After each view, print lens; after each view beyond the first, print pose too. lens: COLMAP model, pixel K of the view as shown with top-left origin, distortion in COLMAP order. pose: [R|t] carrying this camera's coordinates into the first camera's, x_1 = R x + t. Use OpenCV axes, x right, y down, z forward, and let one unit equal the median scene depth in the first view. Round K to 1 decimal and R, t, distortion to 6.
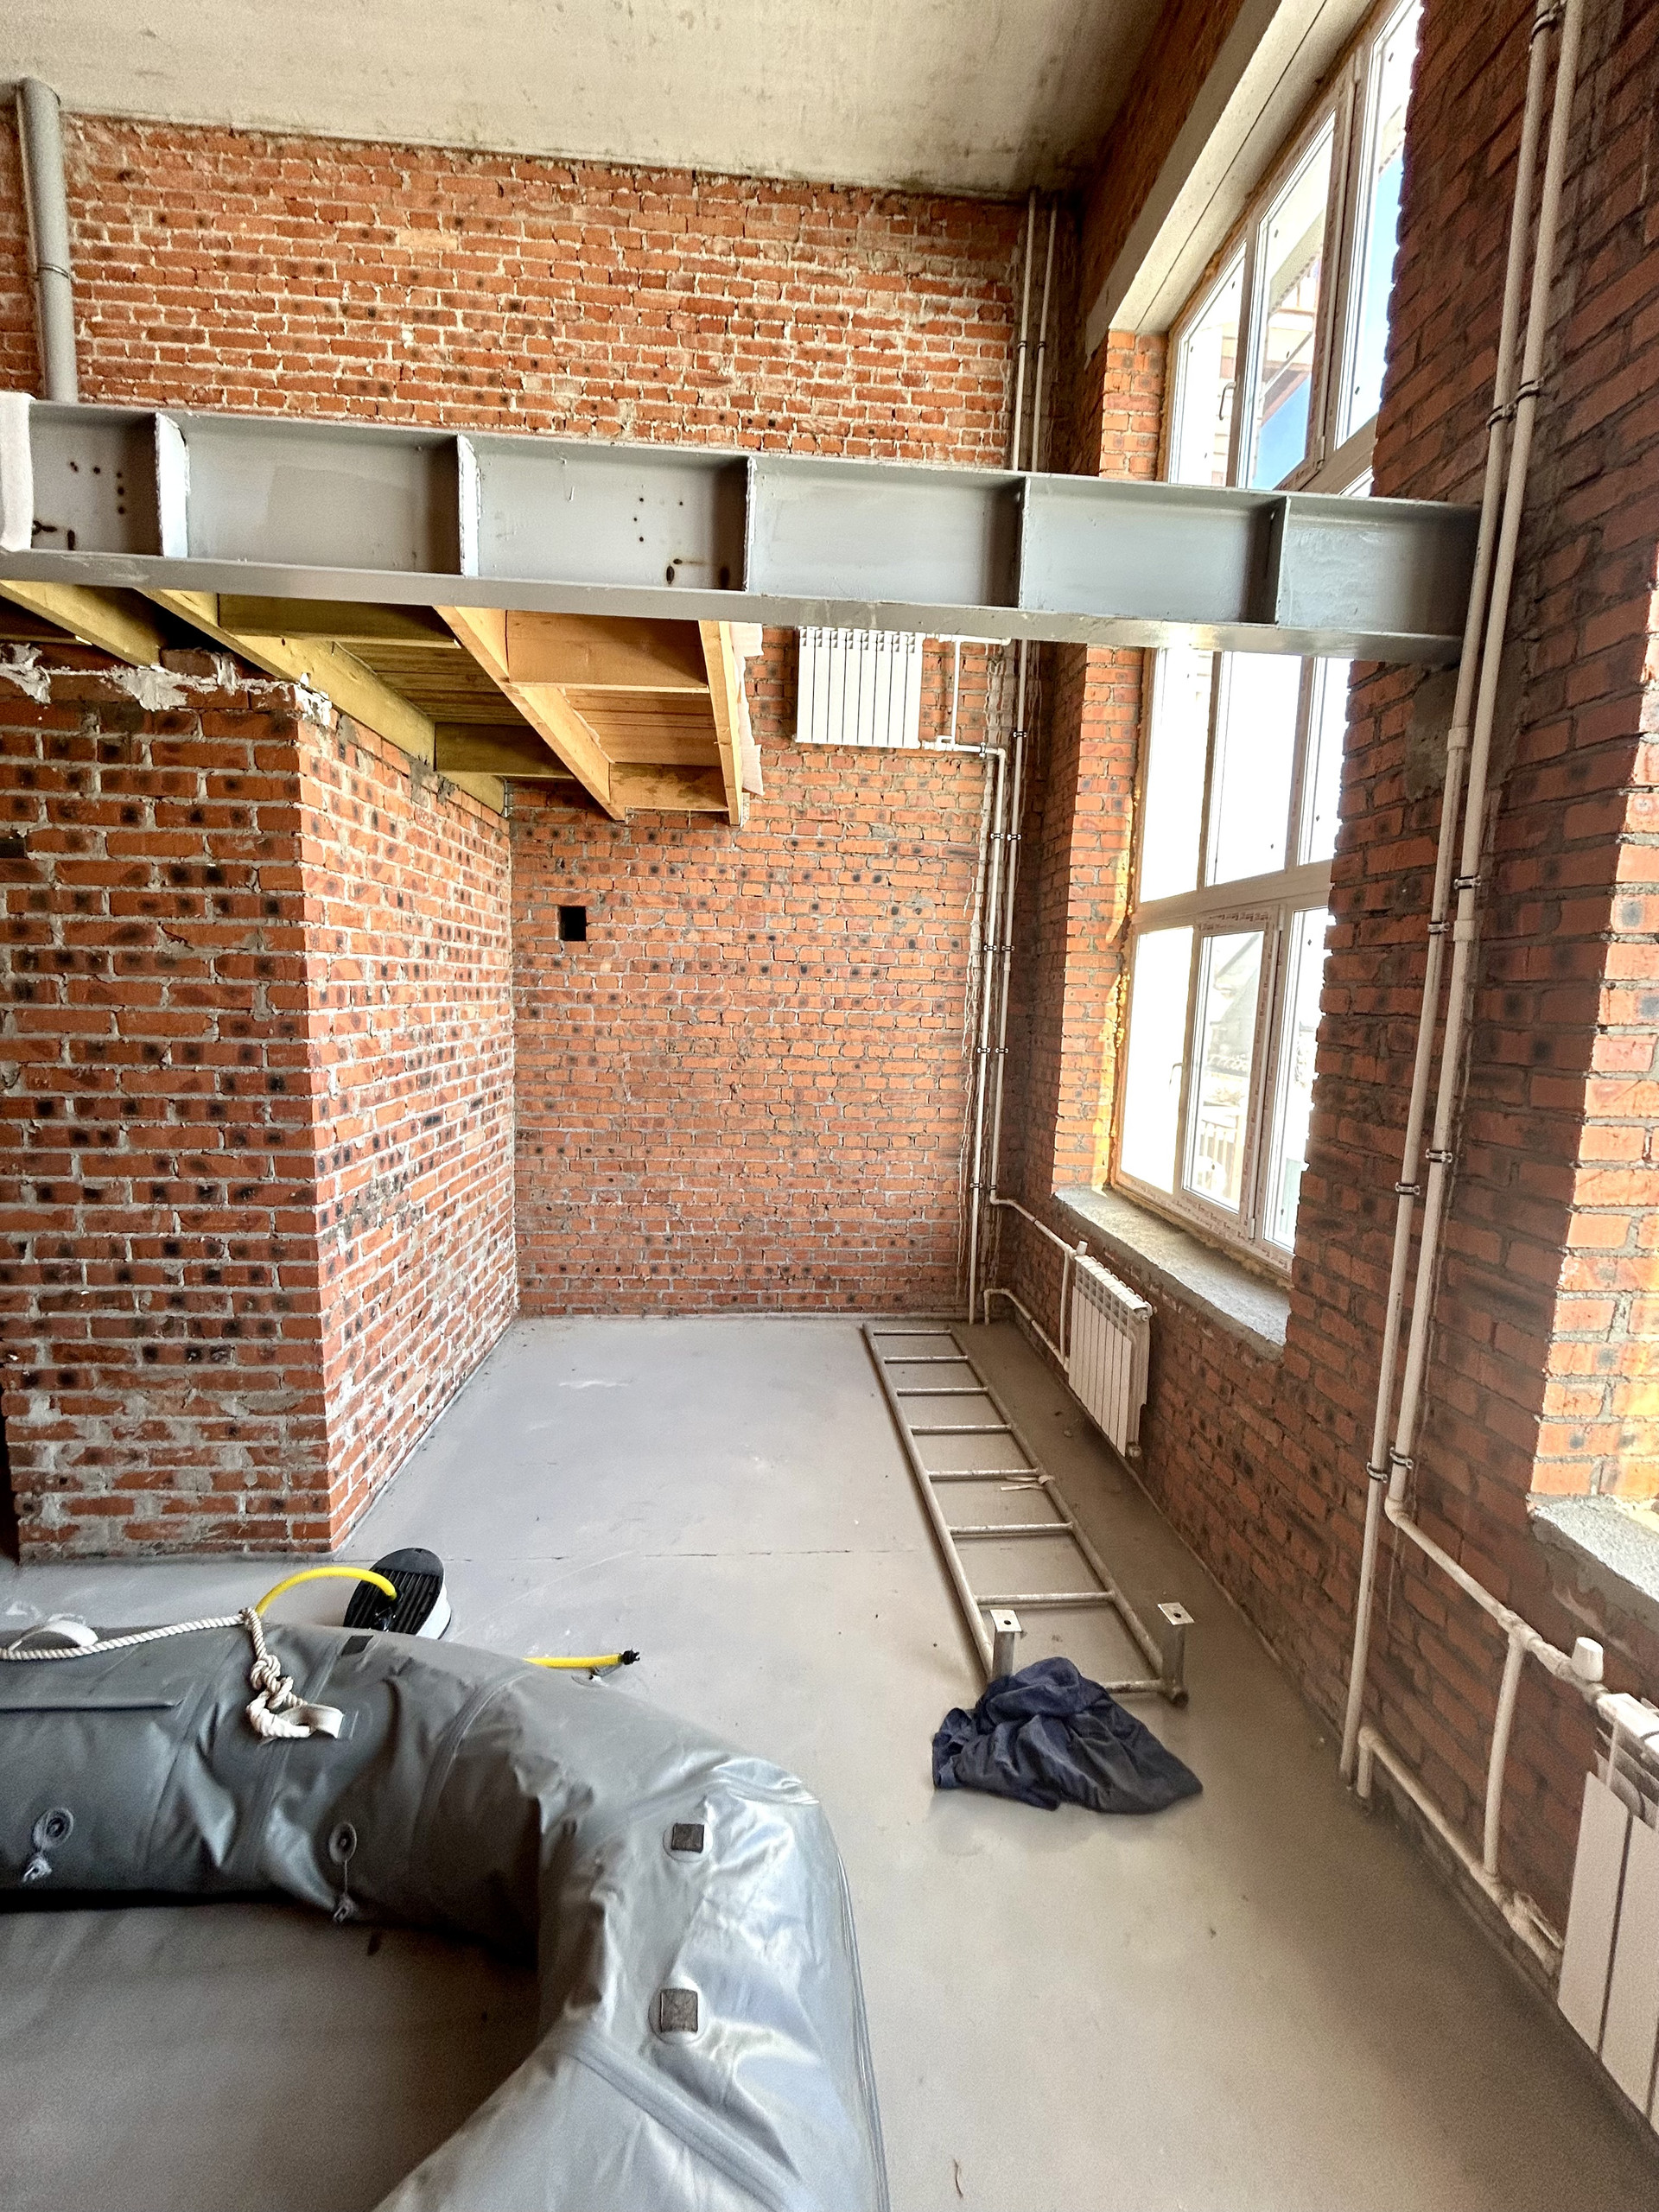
lens RADIAL K [[877.9, 0, 825.8], [0, 877.9, 1104.7], [0, 0, 1]] dist [0.000088, -0.000076]
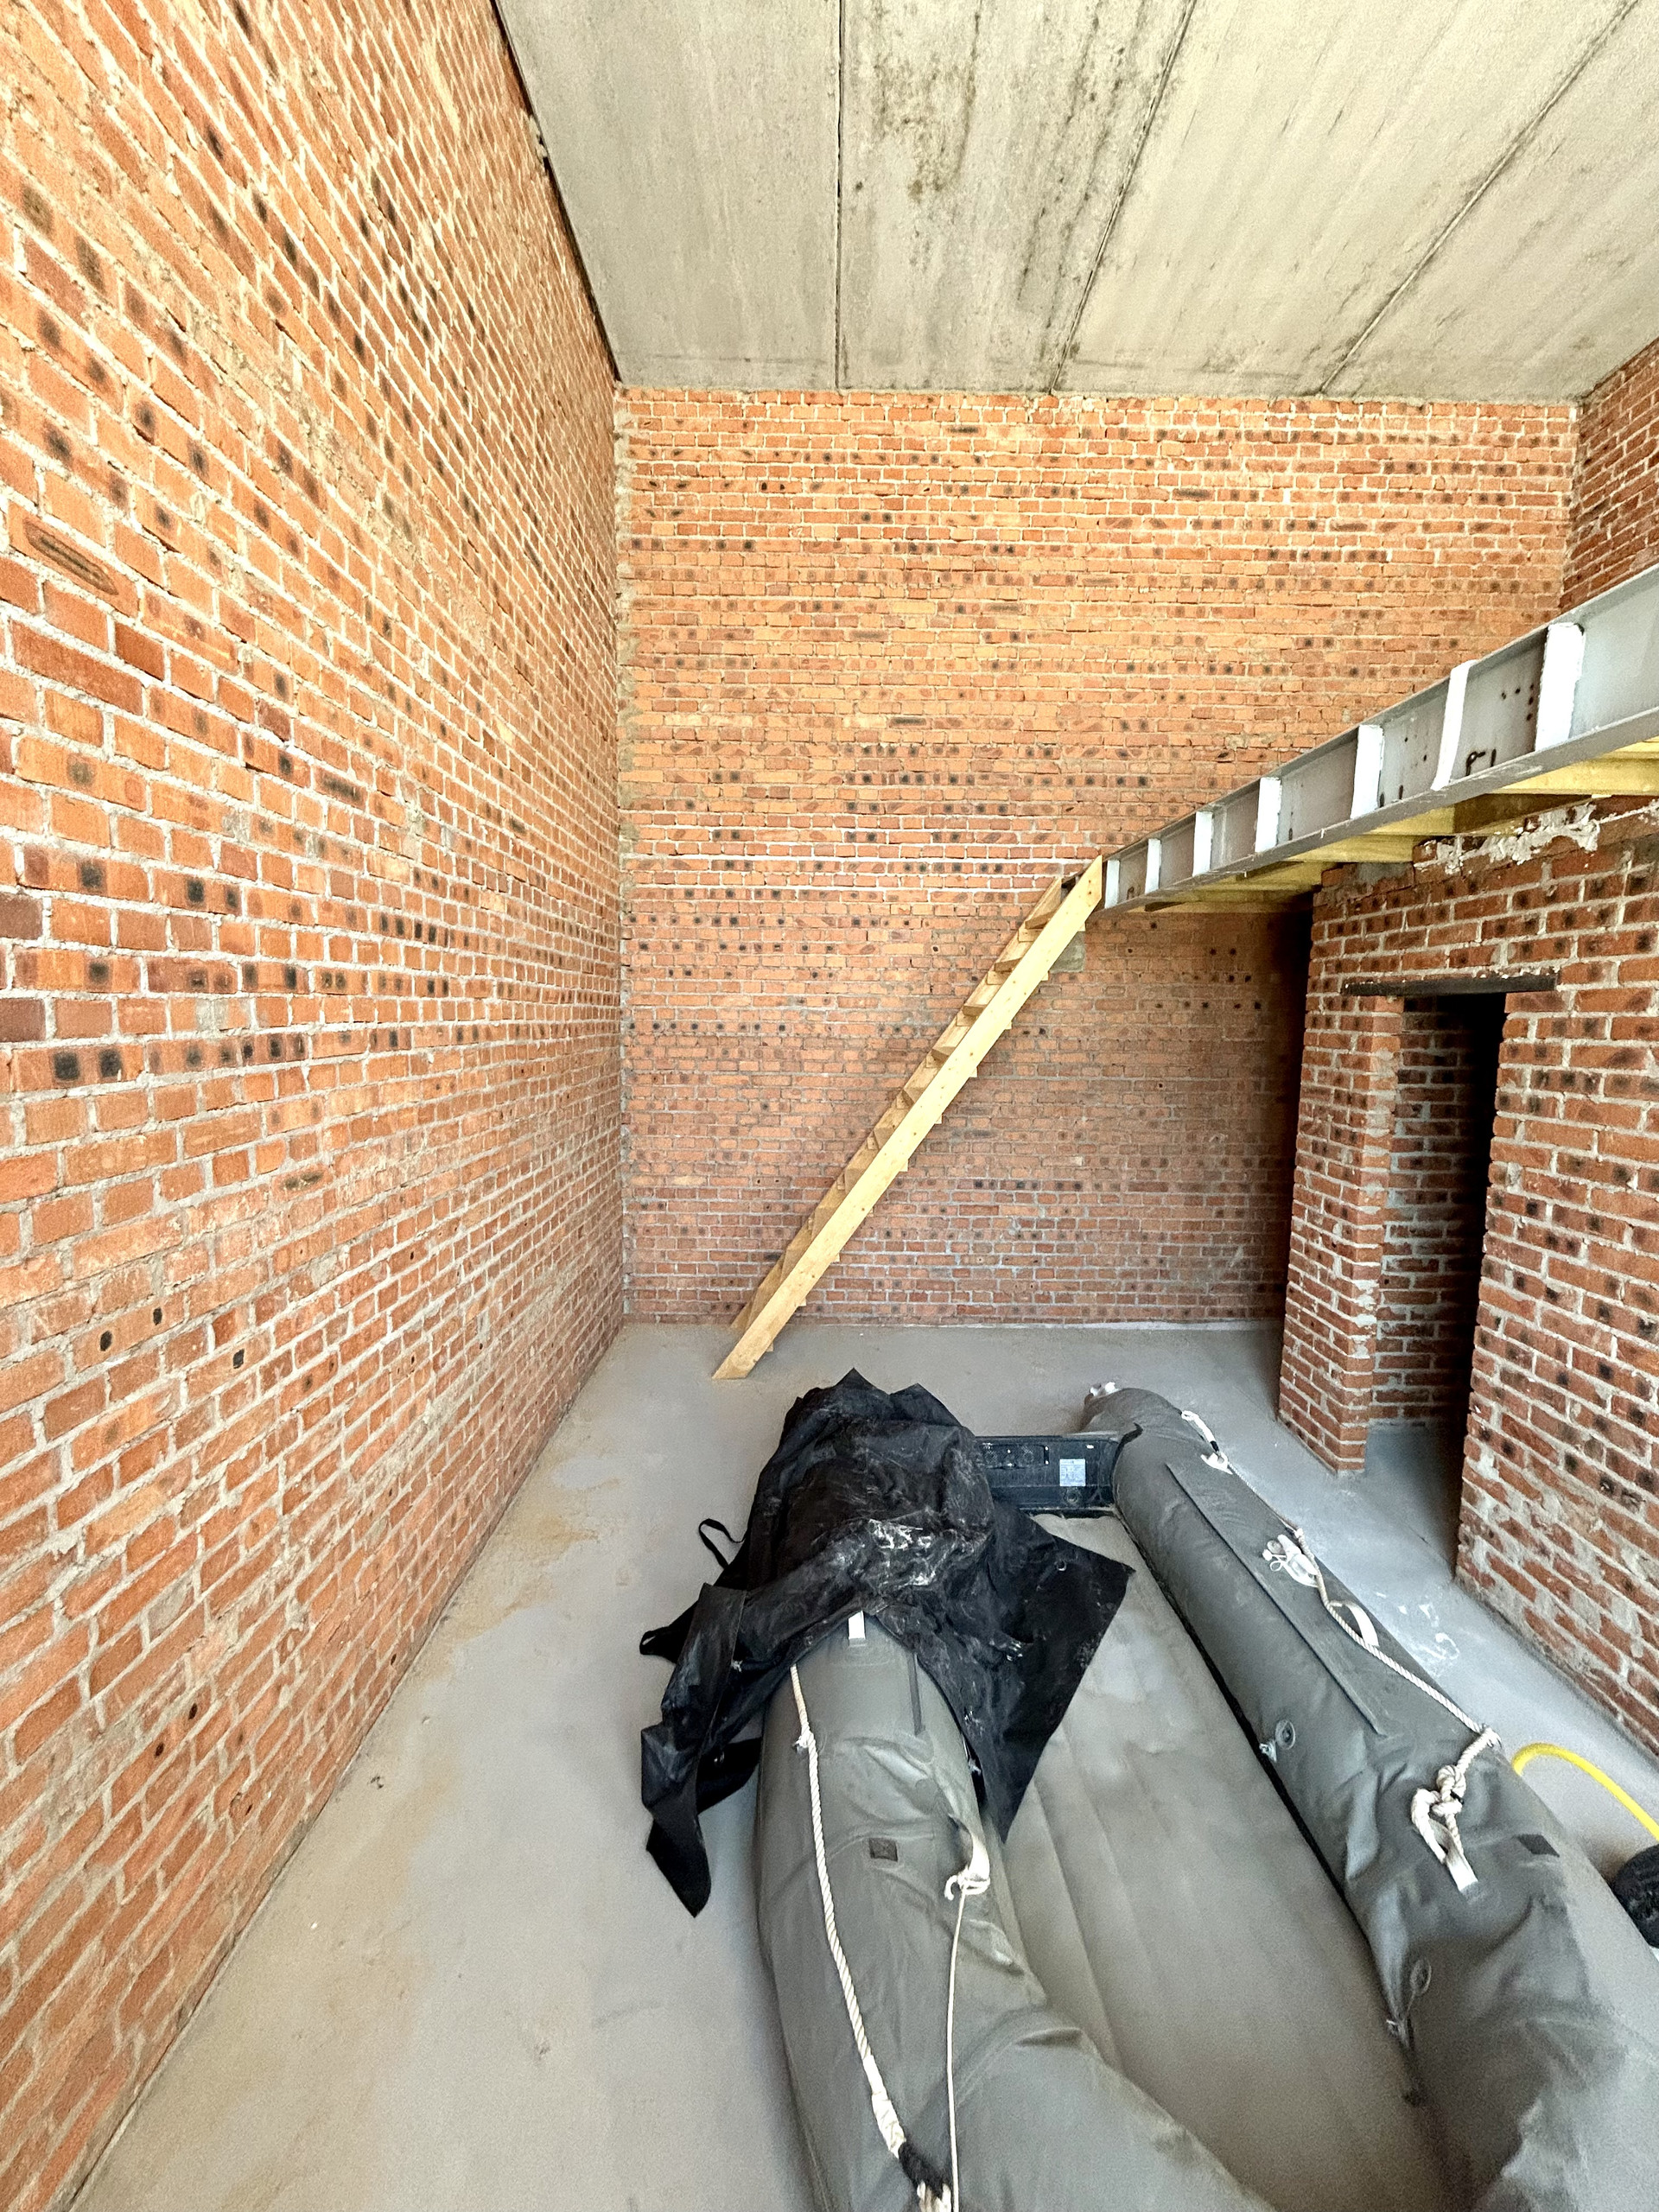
lens RADIAL K [[877.9, 0, 830.3], [0, 877.9, 1105.0], [0, 0, 1]] dist [0.000088, -0.000076]
pose [[-0.068605, 0.074865, -0.994831, 0.287036], [-0.143663, 0.986046, 0.084111, -0.093586], [0.987246, 0.148691, -0.056892, 0.157487]]
